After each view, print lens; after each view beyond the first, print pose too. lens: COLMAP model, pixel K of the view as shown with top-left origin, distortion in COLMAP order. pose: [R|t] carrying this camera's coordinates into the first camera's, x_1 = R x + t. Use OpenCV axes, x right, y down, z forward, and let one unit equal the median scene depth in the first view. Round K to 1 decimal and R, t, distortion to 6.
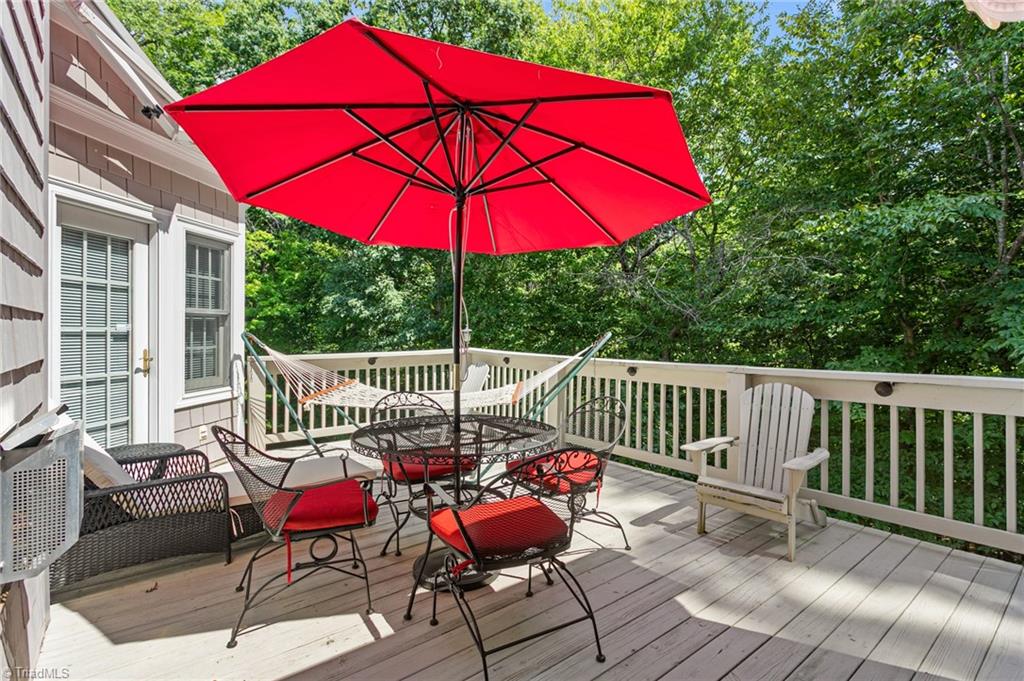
lens RADIAL K [[497.4, 0, 509.8], [0, 497.4, 336.8], [0, 0, 1]] dist [0.002263, 0.000706]
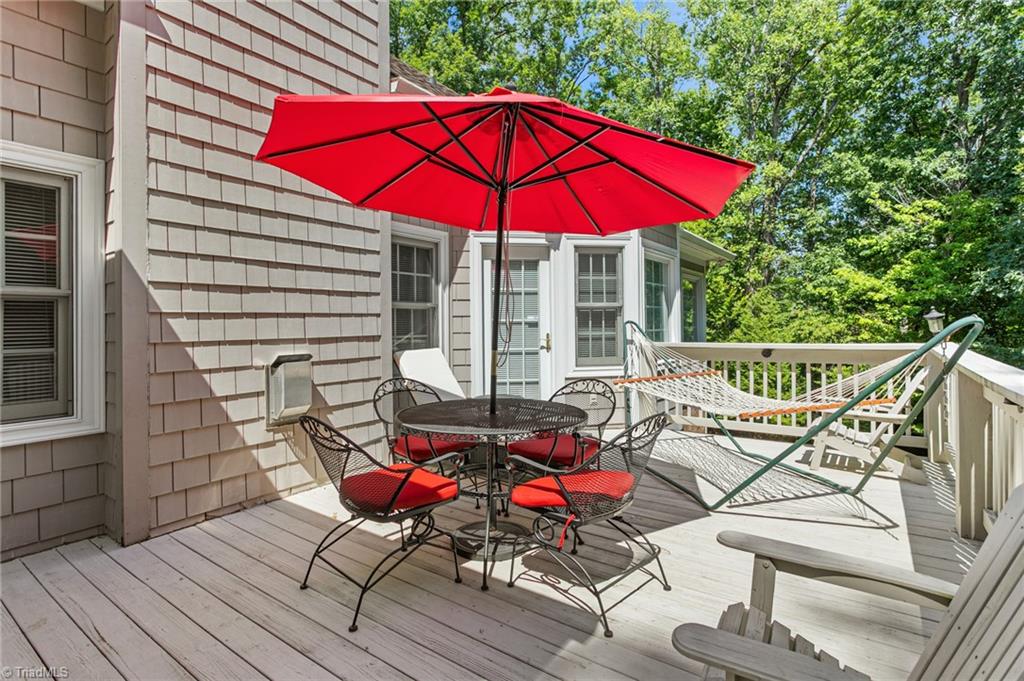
lens RADIAL K [[497.4, 0, 516.3], [0, 497.4, 320.2], [0, 0, 1]] dist [0.002263, 0.000706]
pose [[0.291399, -0.004878, -0.956589, 0.583986], [-0.003112, 0.999977, -0.006047, -0.003209], [0.956597, 0.004739, 0.291377, 0.457025]]
